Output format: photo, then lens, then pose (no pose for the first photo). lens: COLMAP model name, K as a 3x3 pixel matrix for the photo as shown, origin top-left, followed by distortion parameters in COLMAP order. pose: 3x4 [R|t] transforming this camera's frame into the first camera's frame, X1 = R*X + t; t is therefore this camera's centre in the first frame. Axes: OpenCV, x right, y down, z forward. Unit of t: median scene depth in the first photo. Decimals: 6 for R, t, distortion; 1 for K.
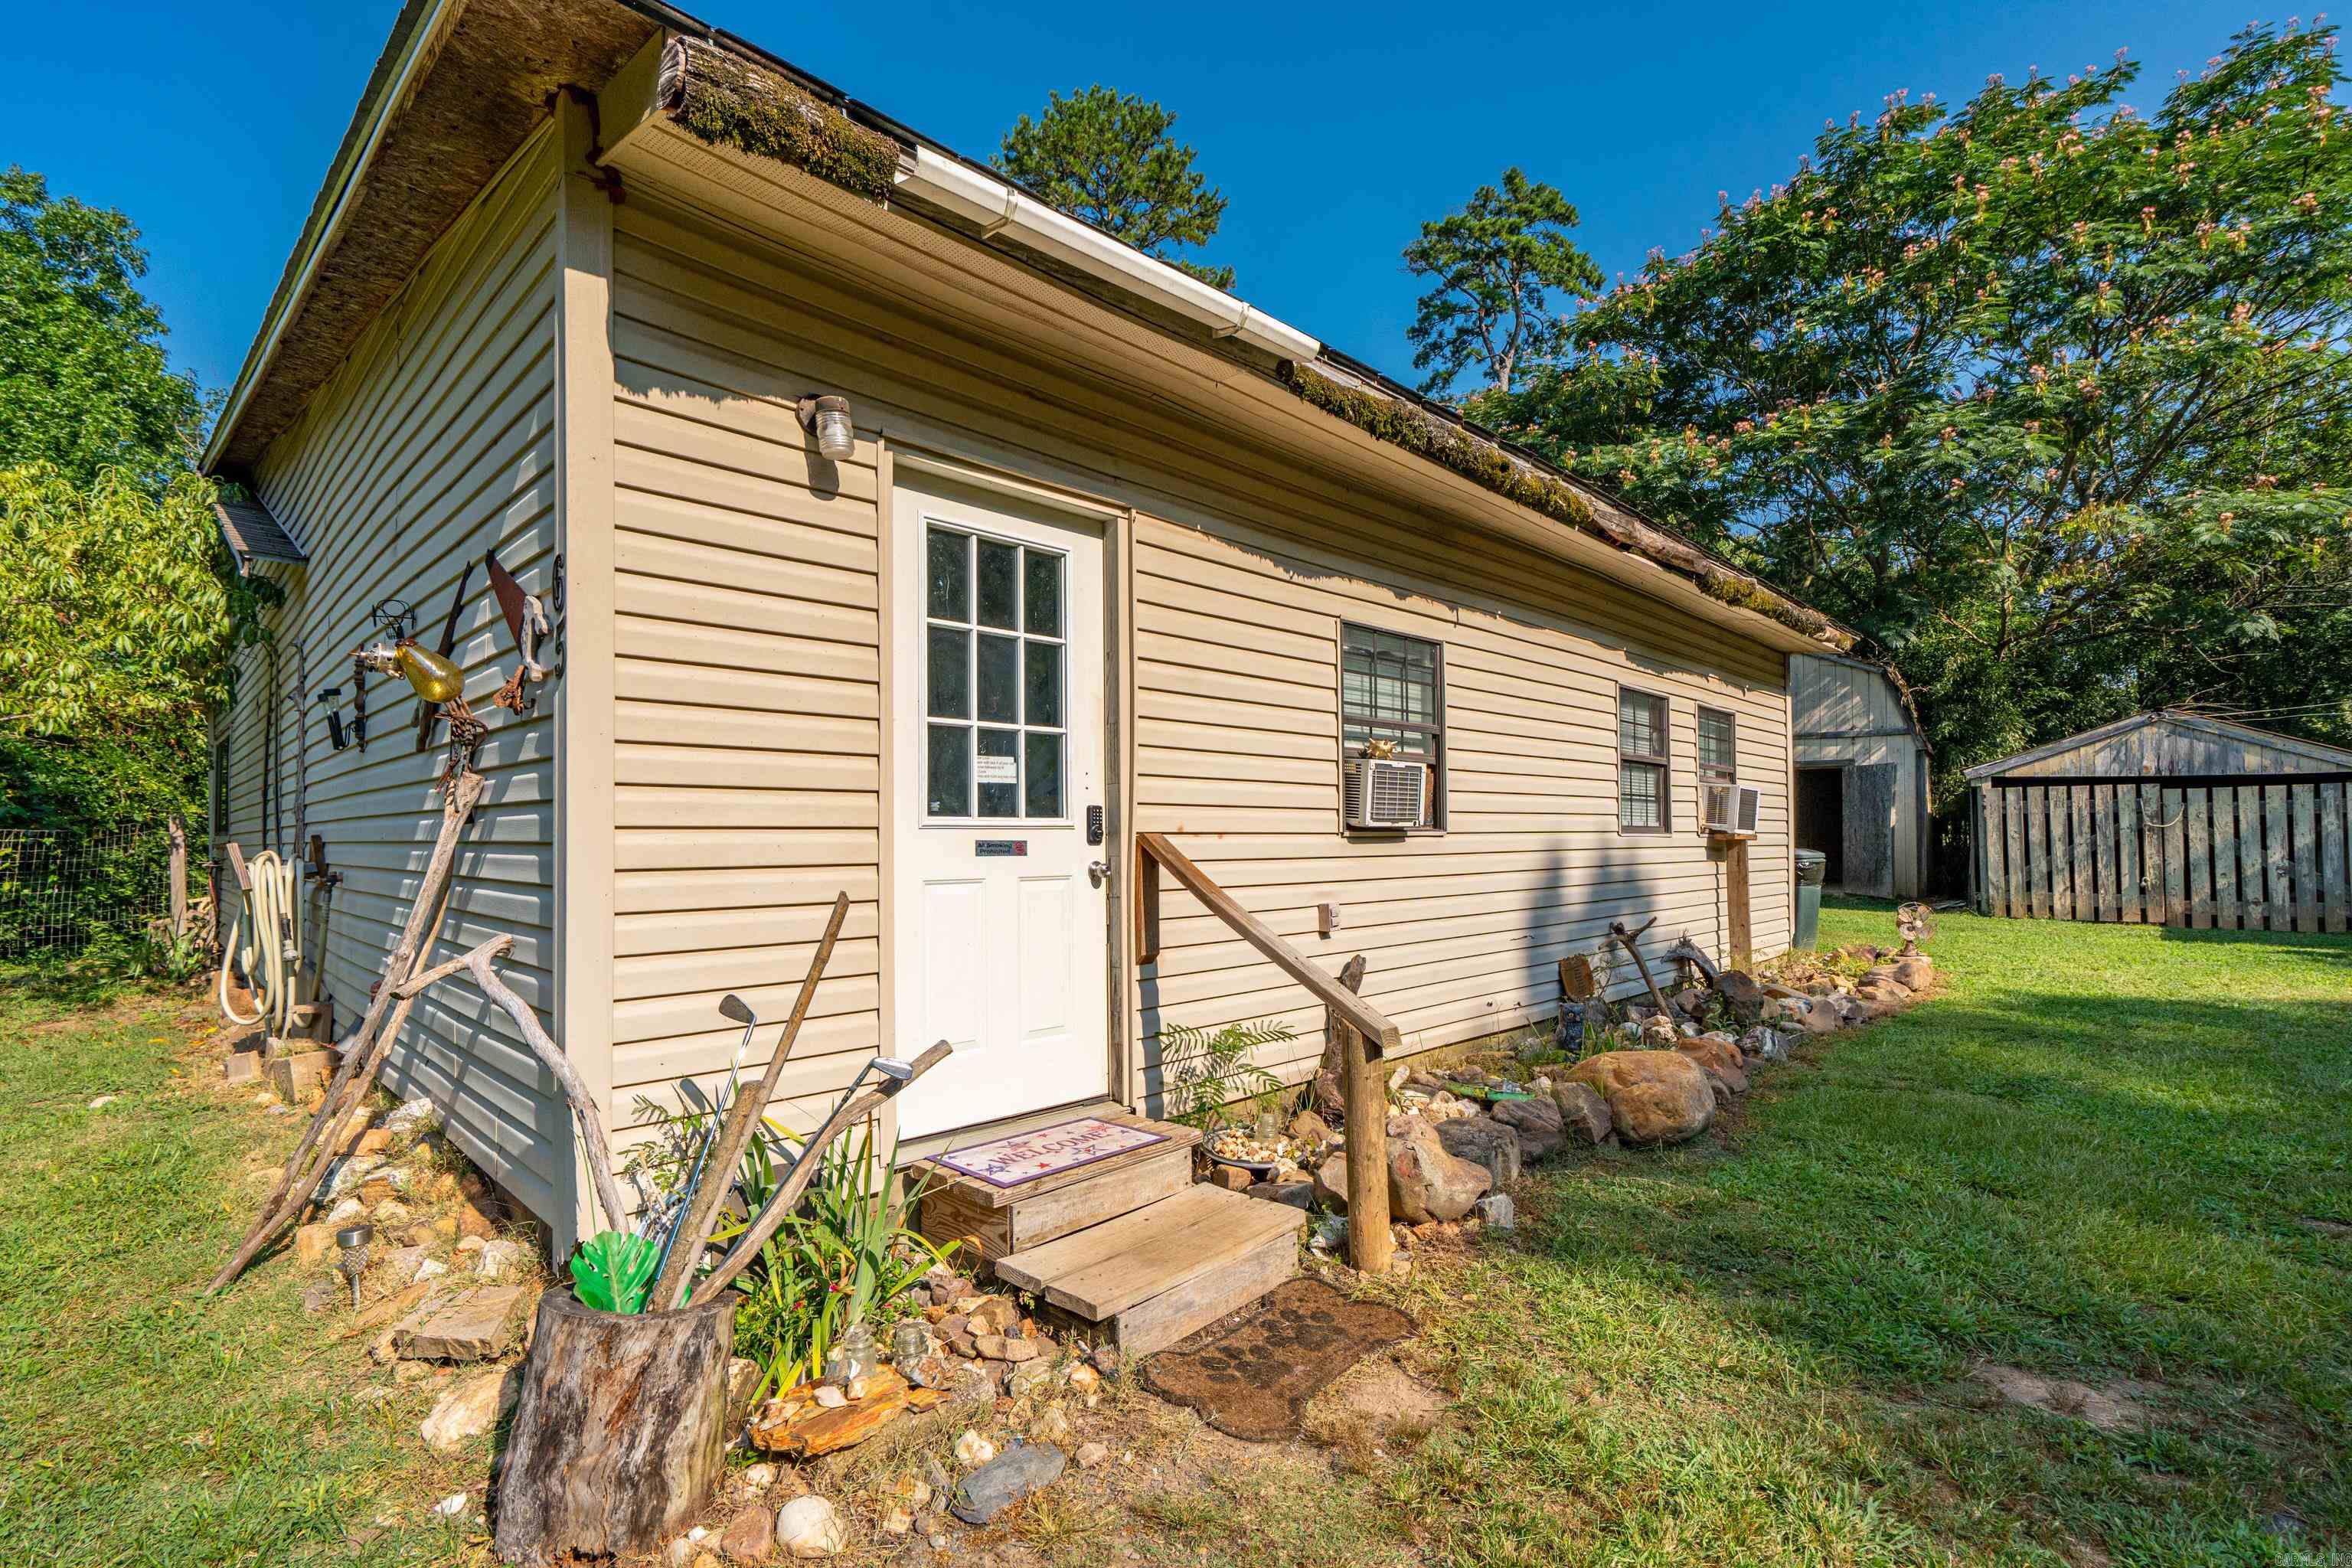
lens RADIAL K [[1062.3, 0, 1166.8], [0, 1062.3, 810.1], [0, 0, 1]] dist [-0.002487, -0.000103]
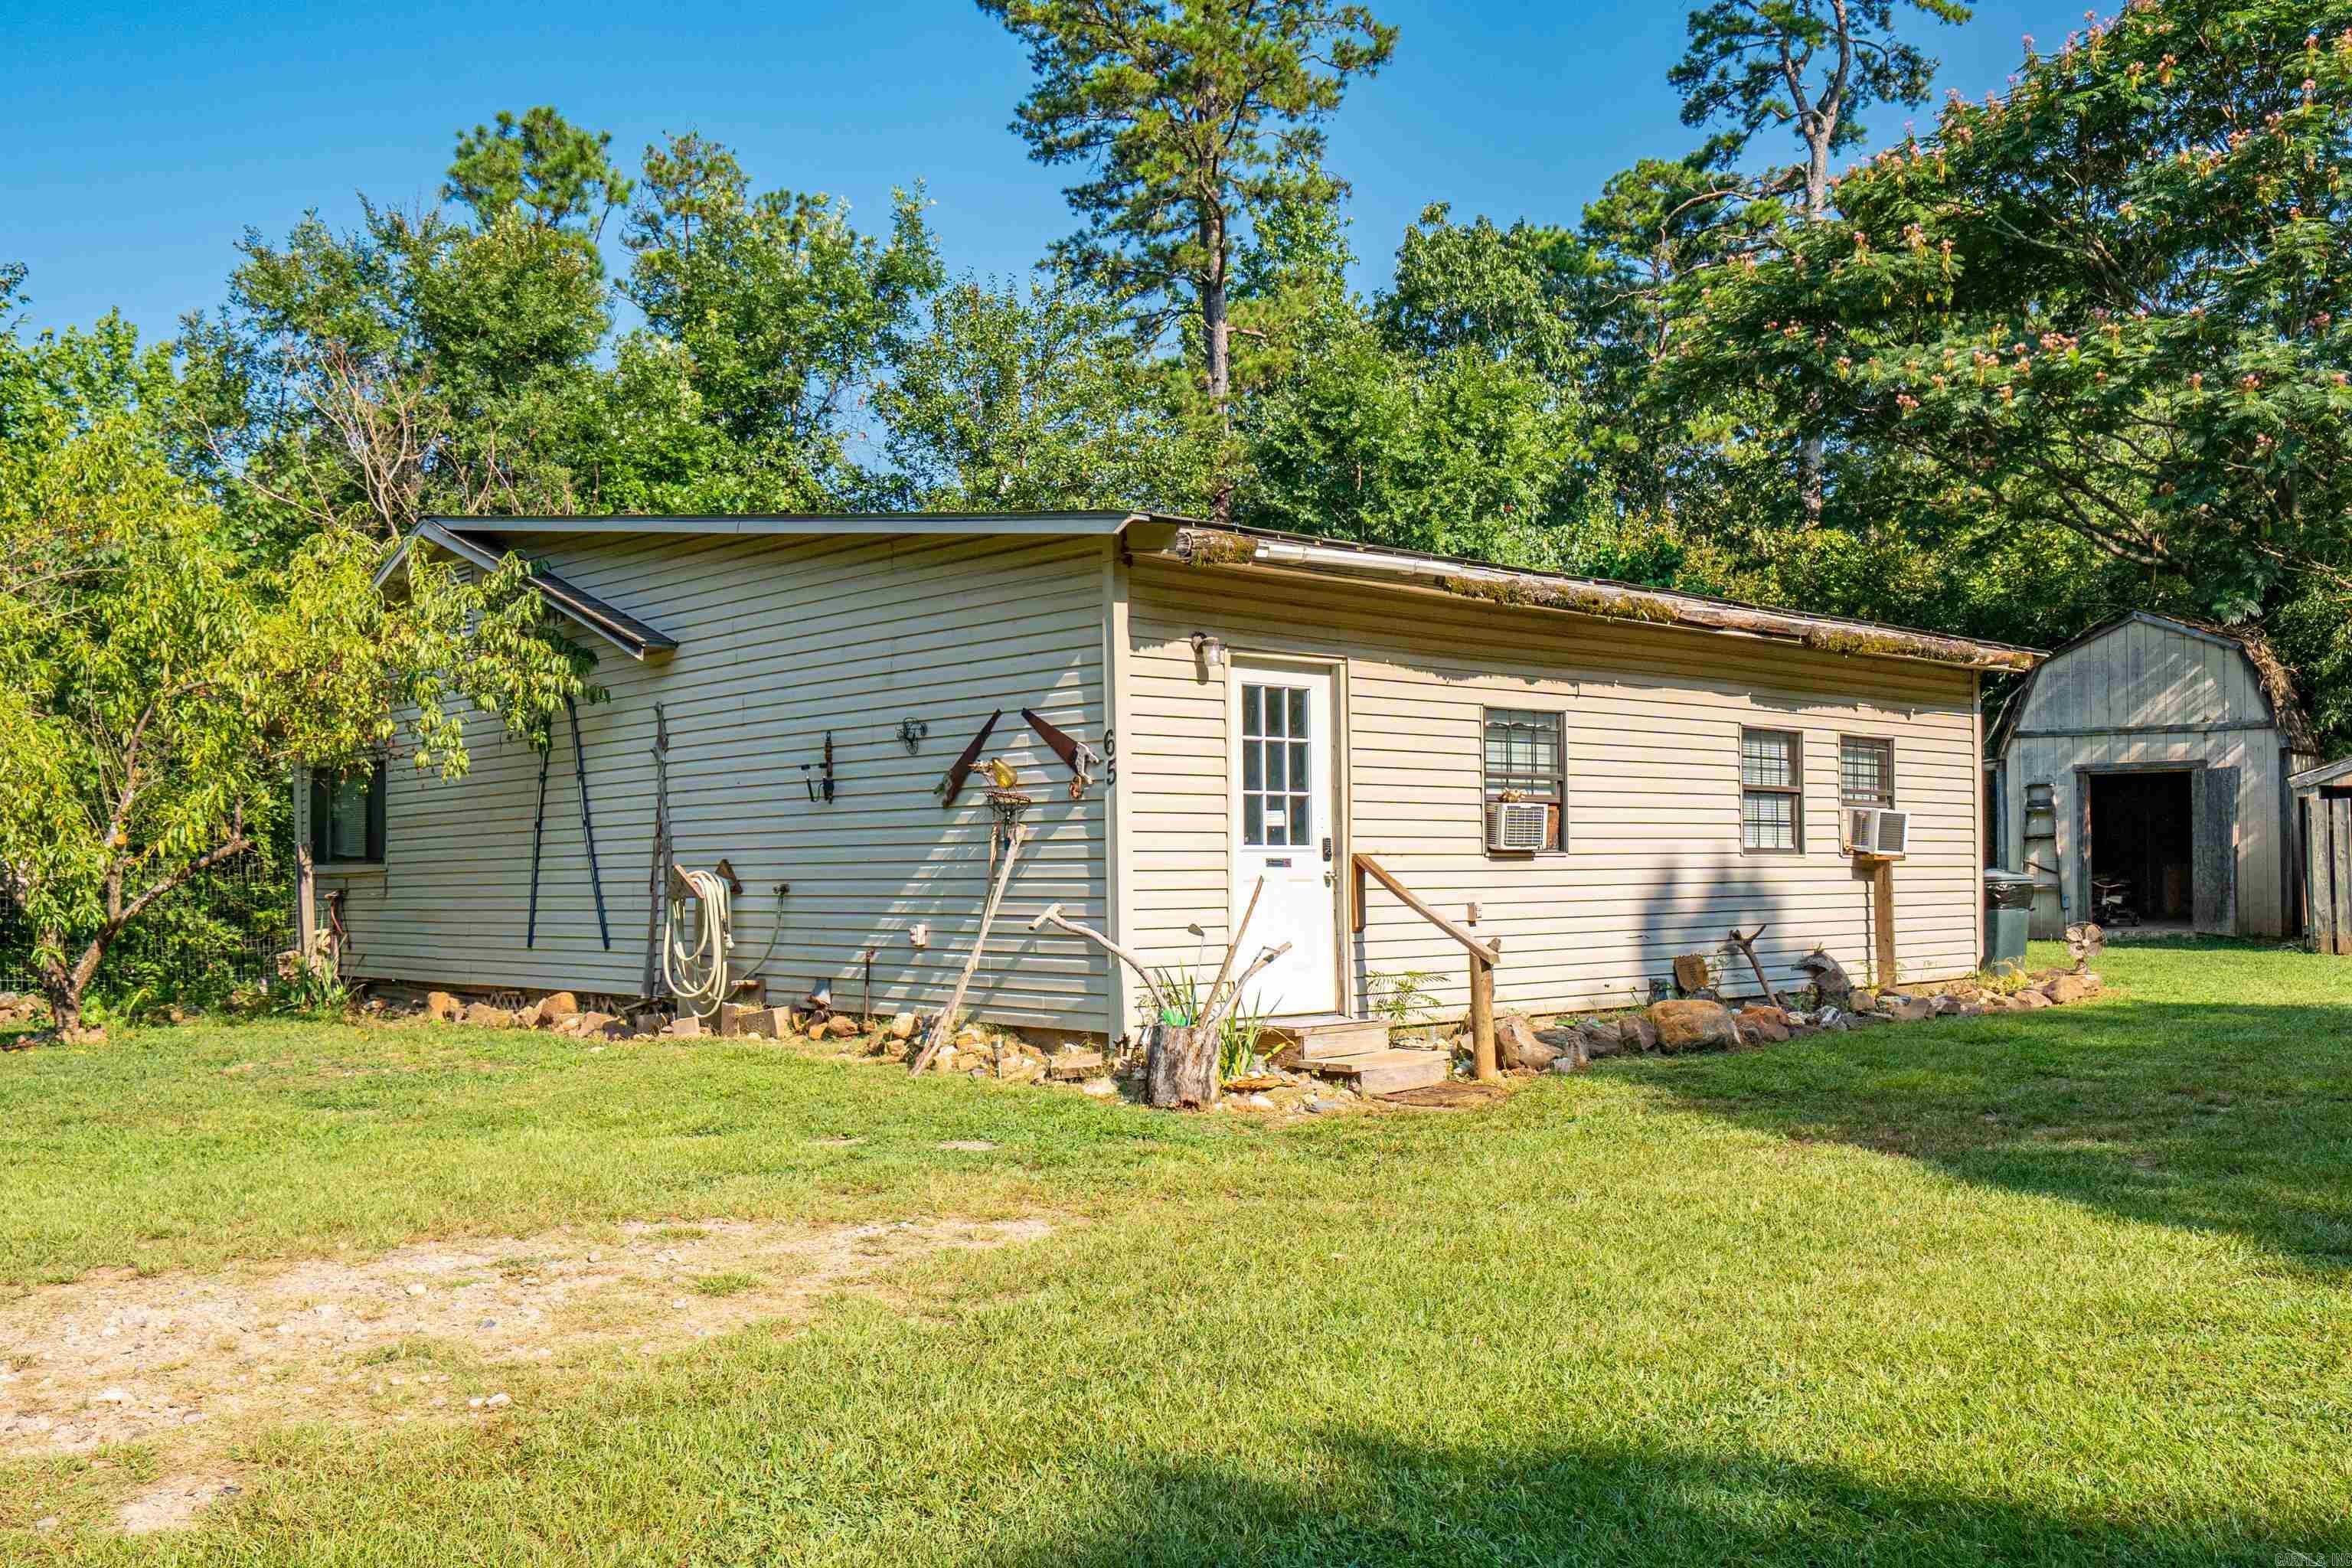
lens RADIAL K [[2032.9, 0, 1168.8], [0, 2032.9, 845.2], [0, 0, 1]] dist [0.002976, 0.006050]
pose [[0.998823, -0.006714, -0.048037, -0.121159], [0.007217, 0.999921, 0.010307, -0.020265], [0.047964, -0.010642, 0.998792, -1.640911]]
